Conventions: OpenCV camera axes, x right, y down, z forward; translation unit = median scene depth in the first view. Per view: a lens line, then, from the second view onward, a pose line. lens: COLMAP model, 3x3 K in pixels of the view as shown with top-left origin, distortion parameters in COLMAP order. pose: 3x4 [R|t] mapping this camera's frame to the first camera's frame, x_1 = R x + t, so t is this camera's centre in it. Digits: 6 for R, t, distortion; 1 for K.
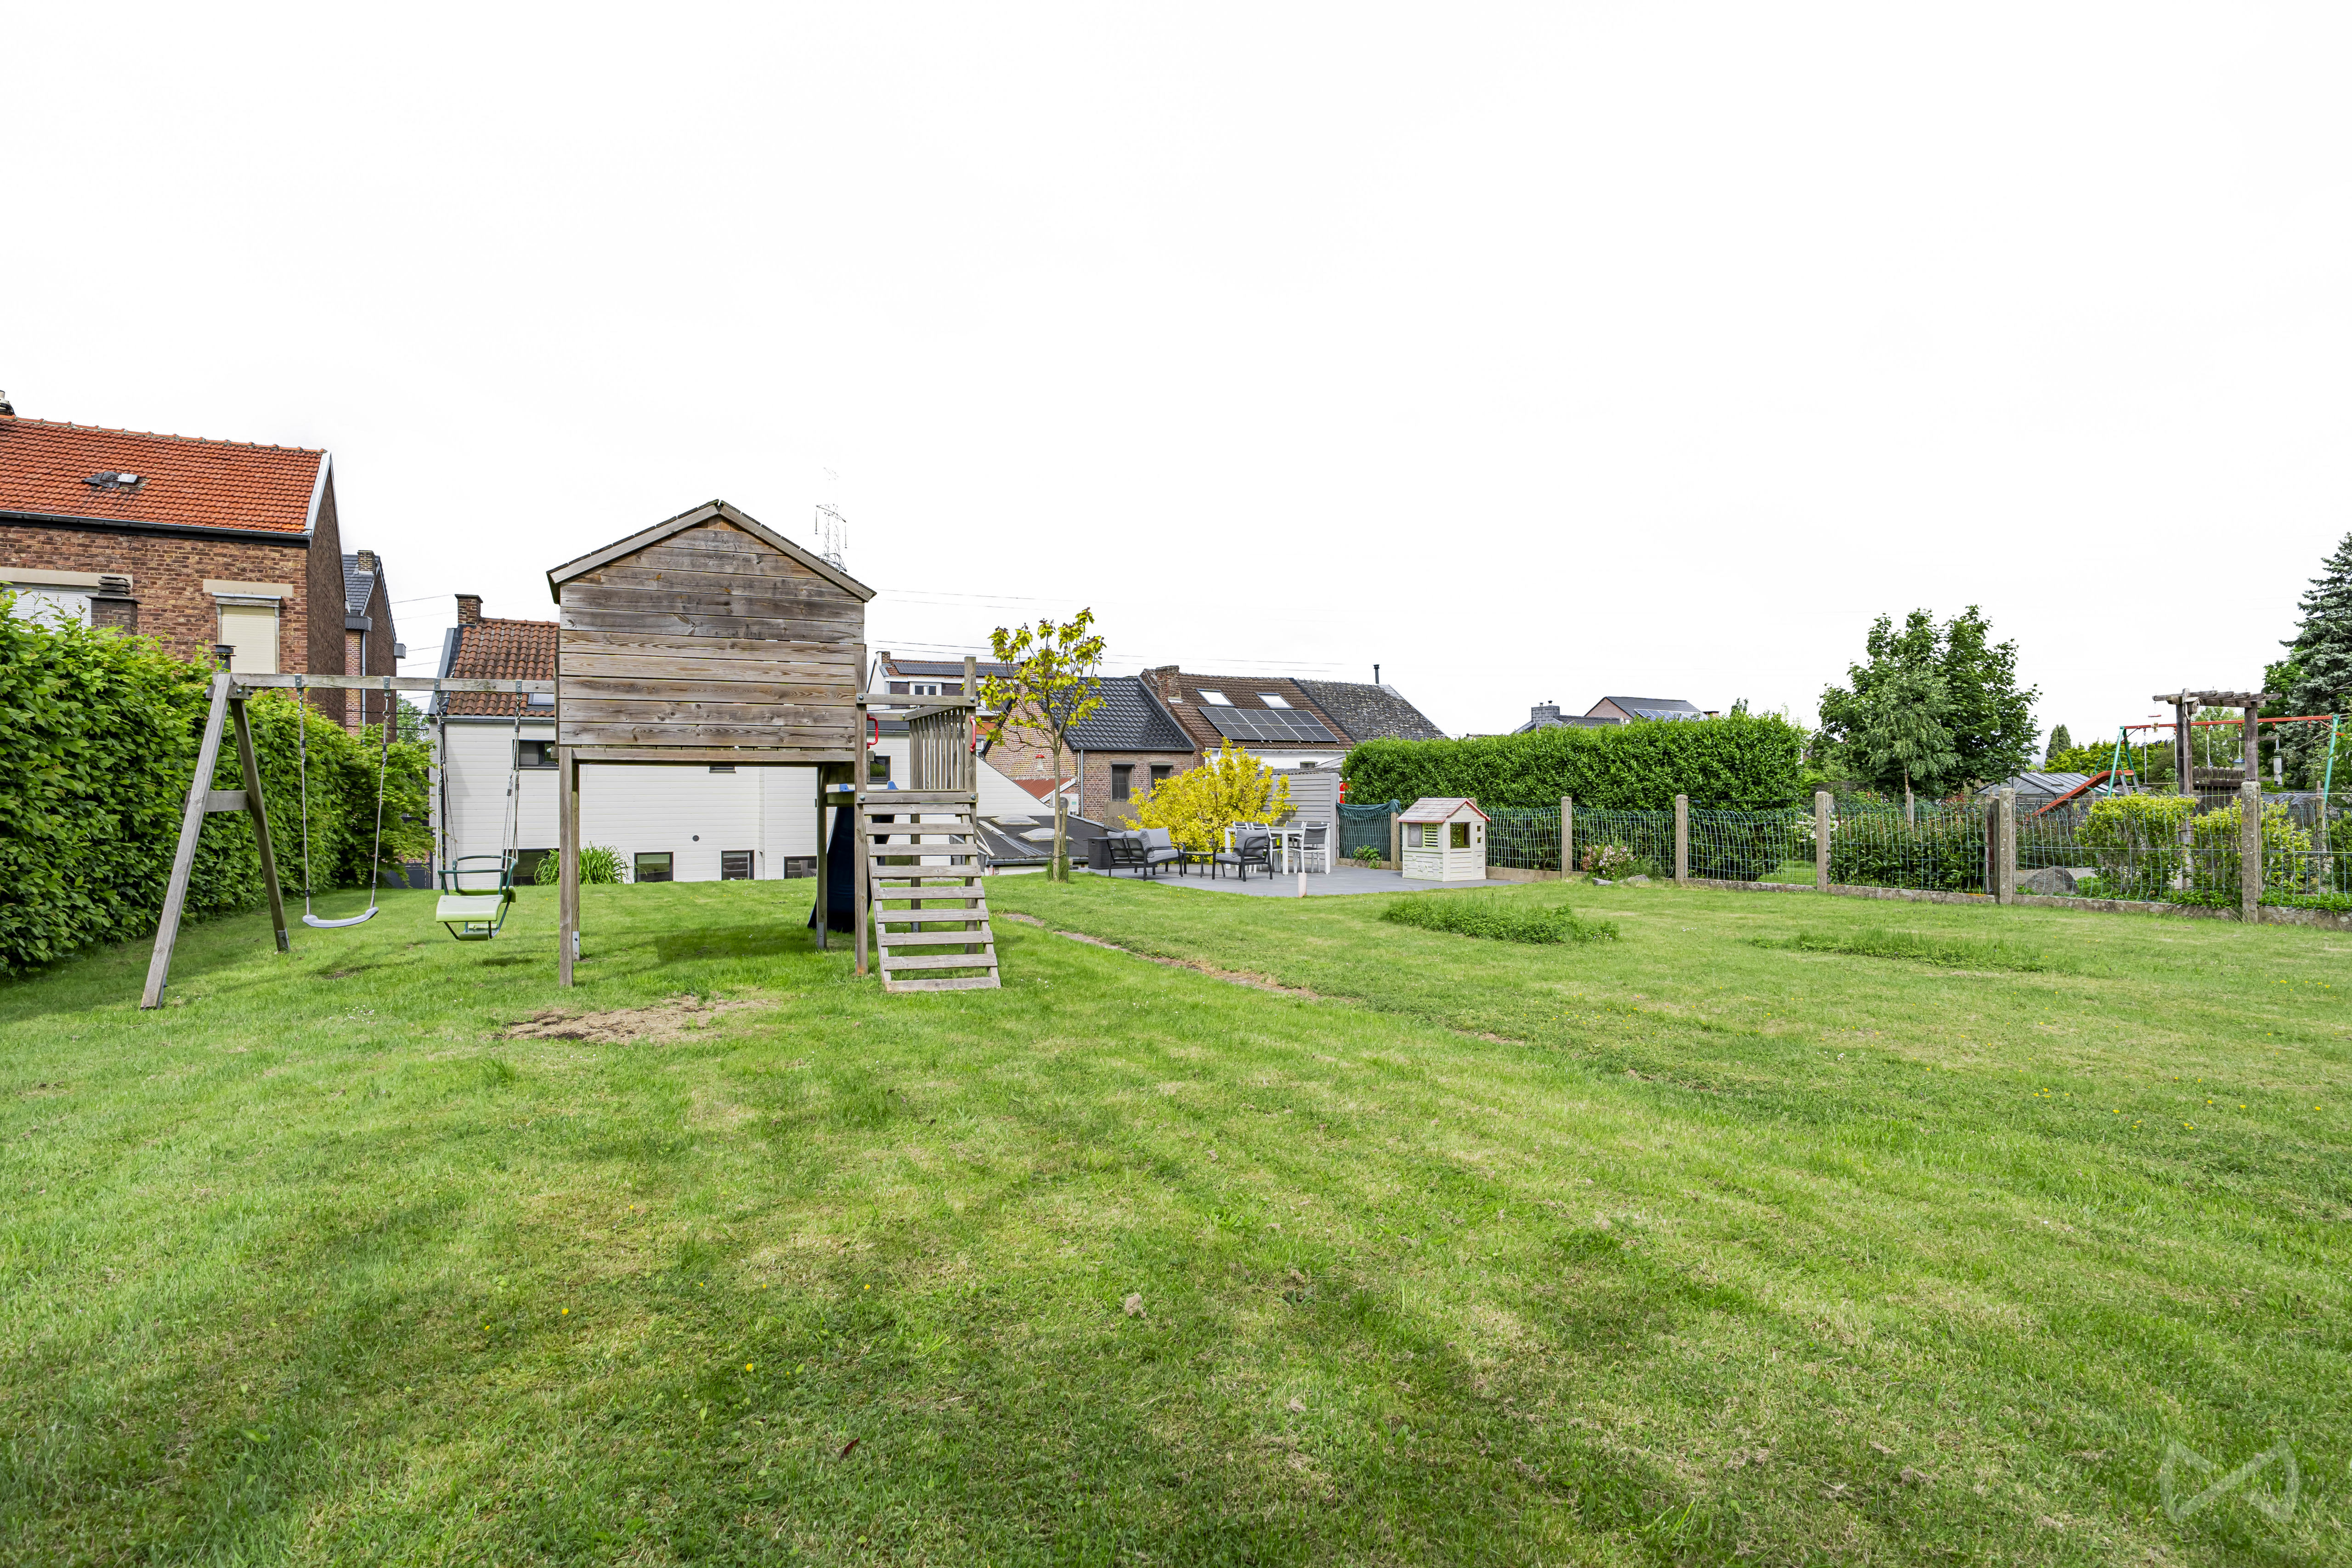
lens RADIAL K [[1315.5, 0, 1177.2], [0, 1315.5, 787.9], [0, 0, 1]] dist [0.000048, -0.000035]
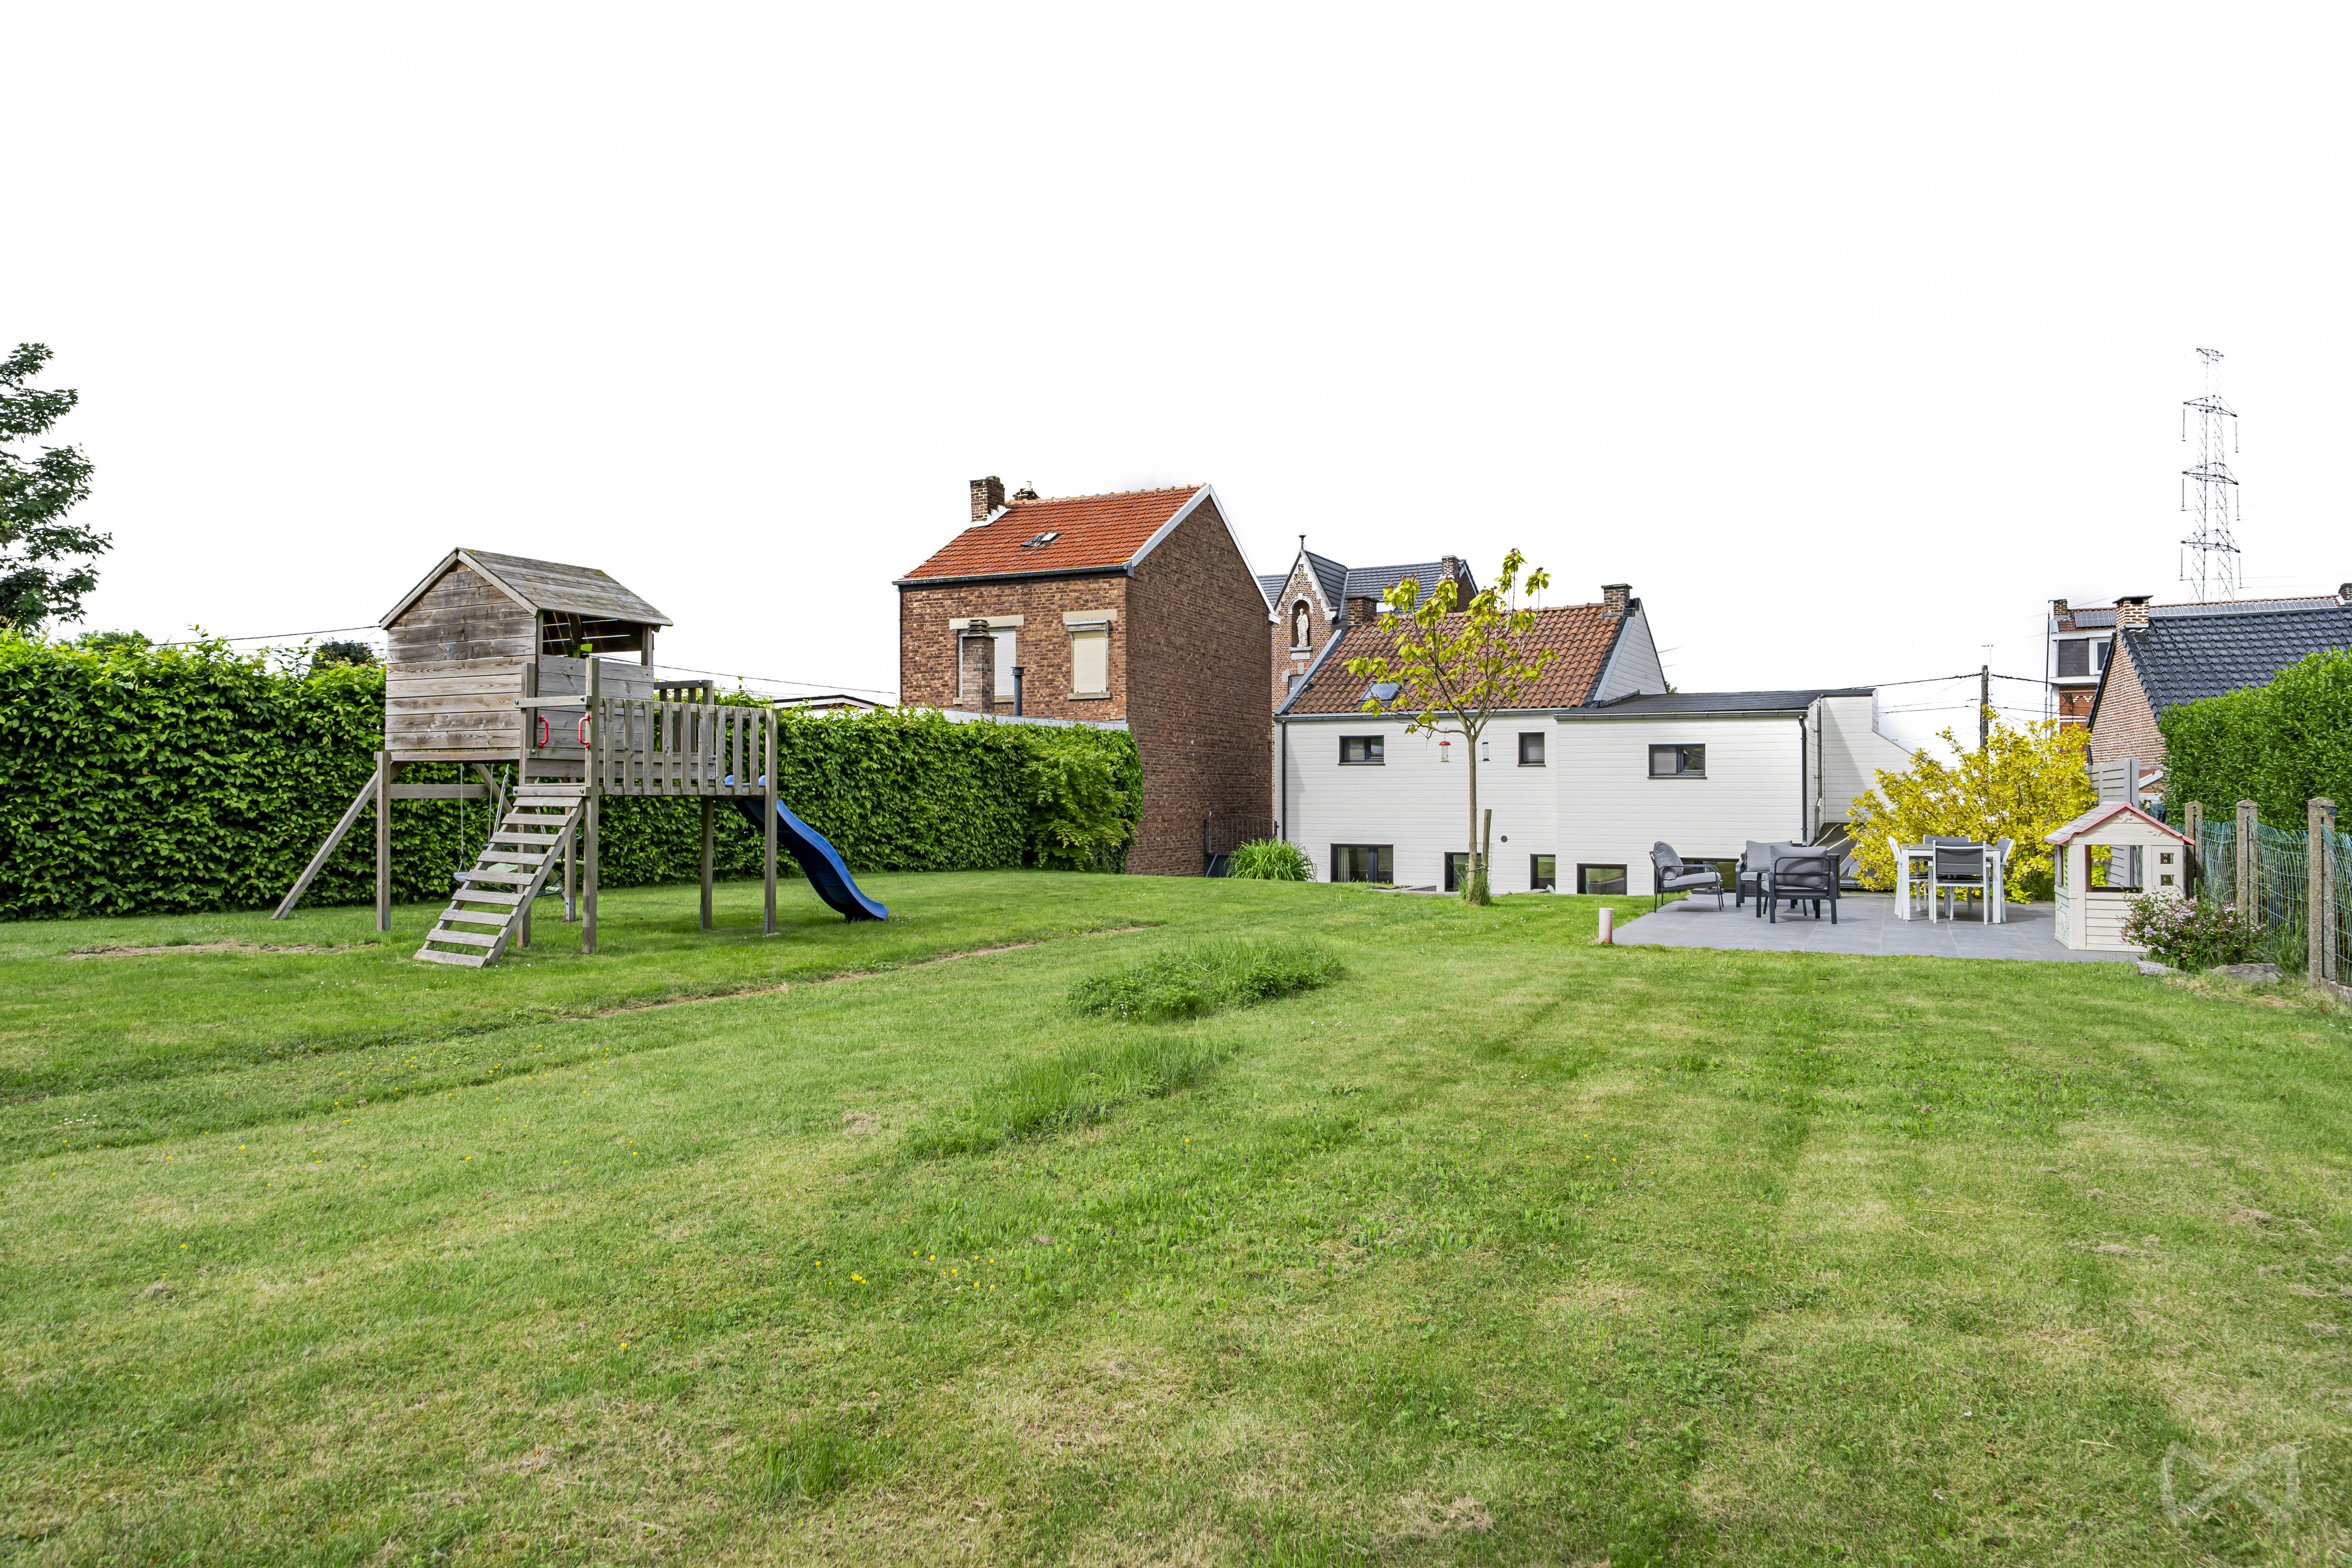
lens RADIAL K [[1485.2, 0, 1177.5], [0, 1485.2, 780.9], [0, 0, 1]] dist [-0.002064, -0.000057]
pose [[0.580871, 0.000065, -0.813996, 0.435960], [-0.001475, 0.999998, -0.000973, -0.000379], [0.813995, 0.001766, 0.580870, 0.277429]]
